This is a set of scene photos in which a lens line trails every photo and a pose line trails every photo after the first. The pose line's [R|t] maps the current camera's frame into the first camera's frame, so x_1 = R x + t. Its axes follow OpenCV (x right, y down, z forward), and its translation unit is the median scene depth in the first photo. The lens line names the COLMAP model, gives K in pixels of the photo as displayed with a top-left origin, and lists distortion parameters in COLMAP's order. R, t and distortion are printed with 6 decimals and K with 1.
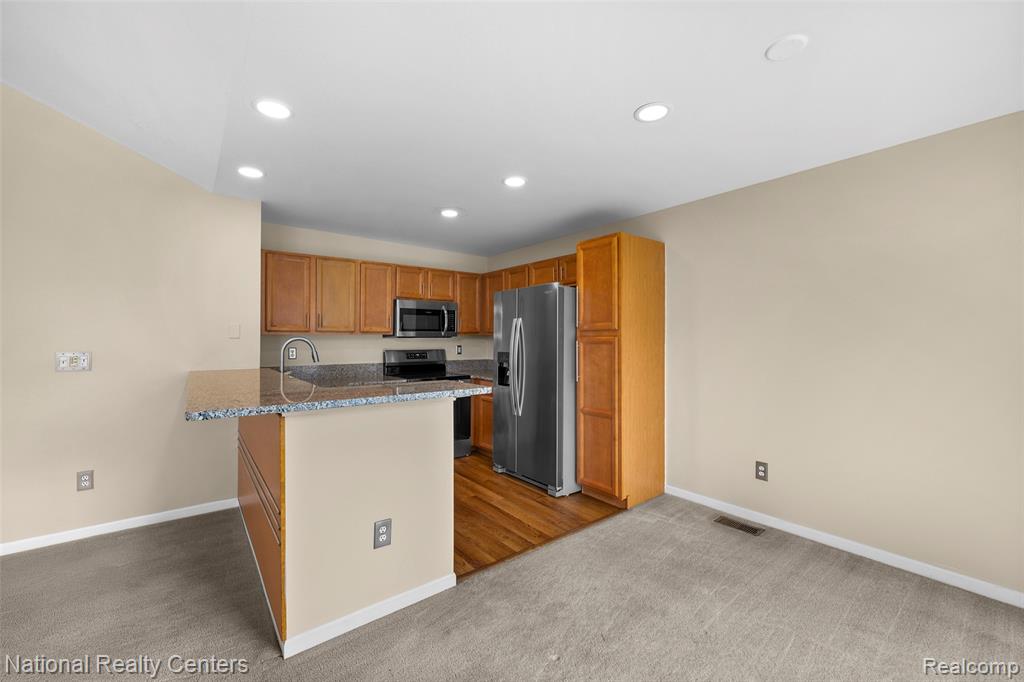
lens RADIAL K [[410.3, 0, 508.6], [0, 410.3, 336.1], [0, 0, 1]] dist [-0.002095, -0.000235]
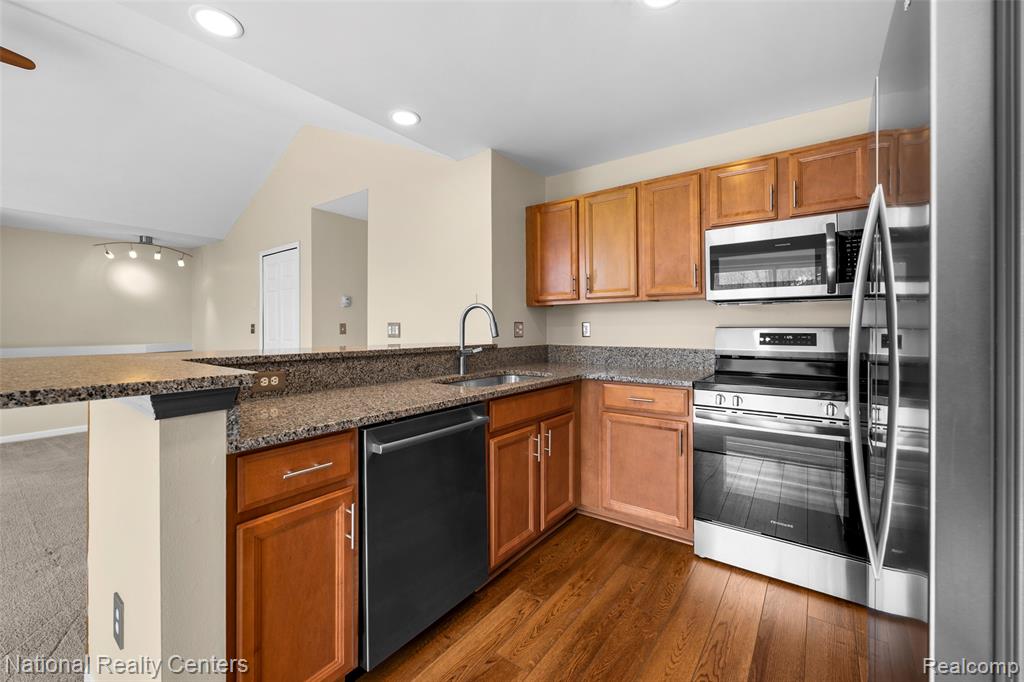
lens RADIAL K [[410.6, 0, 508.7], [0, 410.6, 324.0], [0, 0, 1]] dist [-0.000466, -0.000047]
pose [[0.270968, -0.009763, -0.962539, 0.224497], [0.009118, 0.999930, -0.007576, 0.043141], [0.962545, -0.006723, 0.271038, 0.778100]]
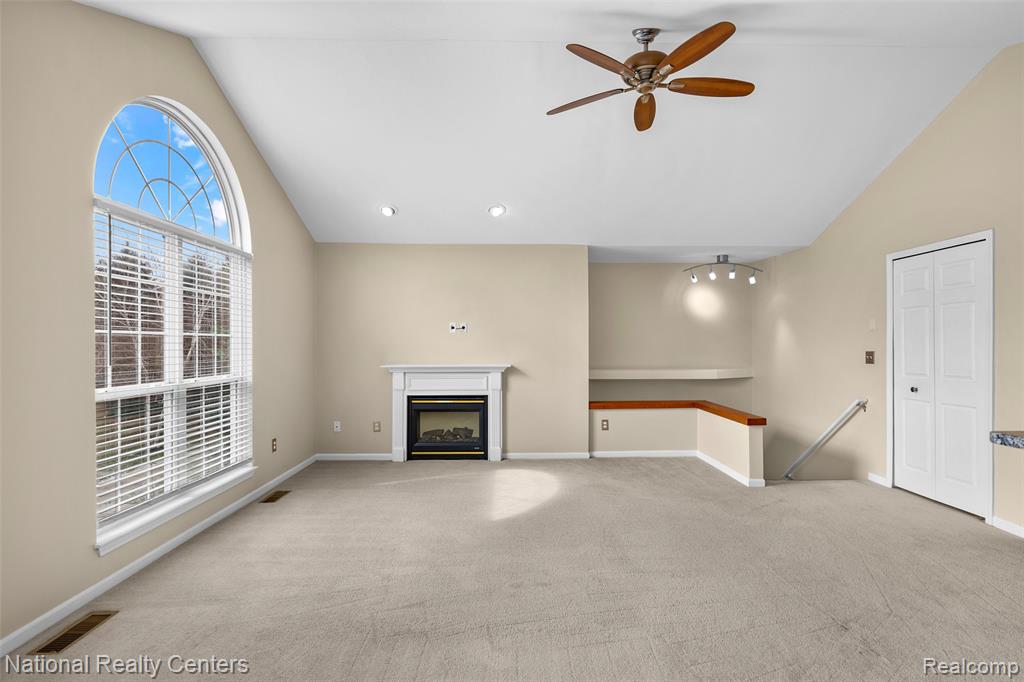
lens RADIAL K [[499.2, 0, 511.6], [0, 499.2, 345.1], [0, 0, 1]] dist [-0.001929, -0.000723]
pose [[-0.600867, 0.000956, -0.799349, 0.227055], [0.005248, 0.999982, -0.002749, 0.003956], [0.799332, -0.005847, -0.600861, 0.312232]]
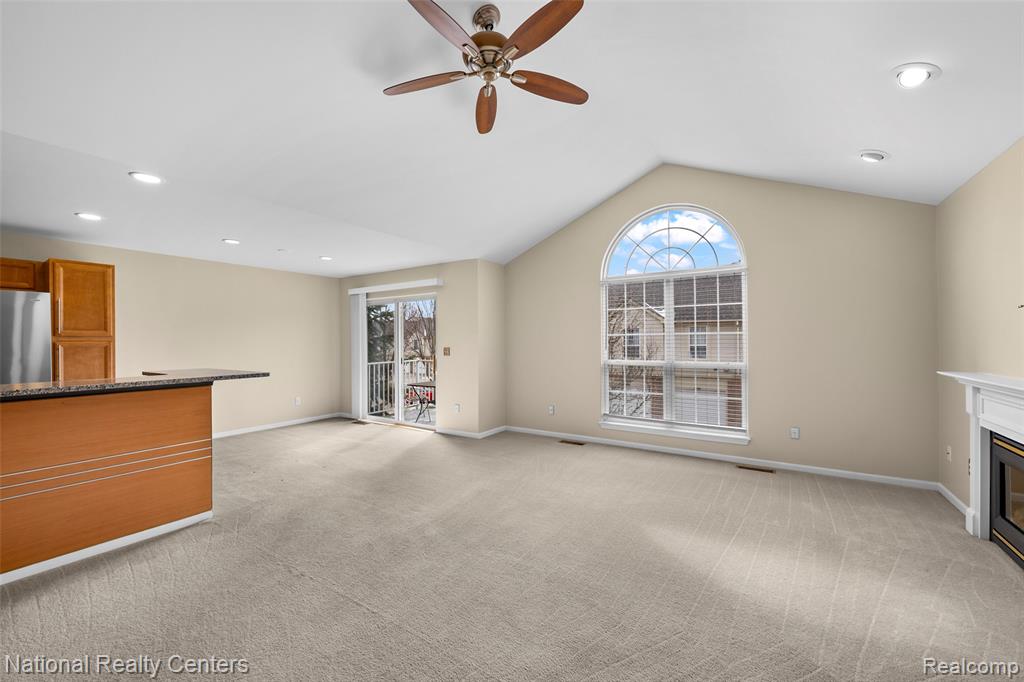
lens RADIAL K [[400.5, 0, 506.9], [0, 400.5, 340.6], [0, 0, 1]] dist [-0.000235, -0.000058]
pose [[-0.315872, 0.005308, 0.948787, -1.294461], [-0.000201, 0.999984, -0.005661, 0.004971], [-0.948802, -0.001979, -0.315866, 0.156570]]
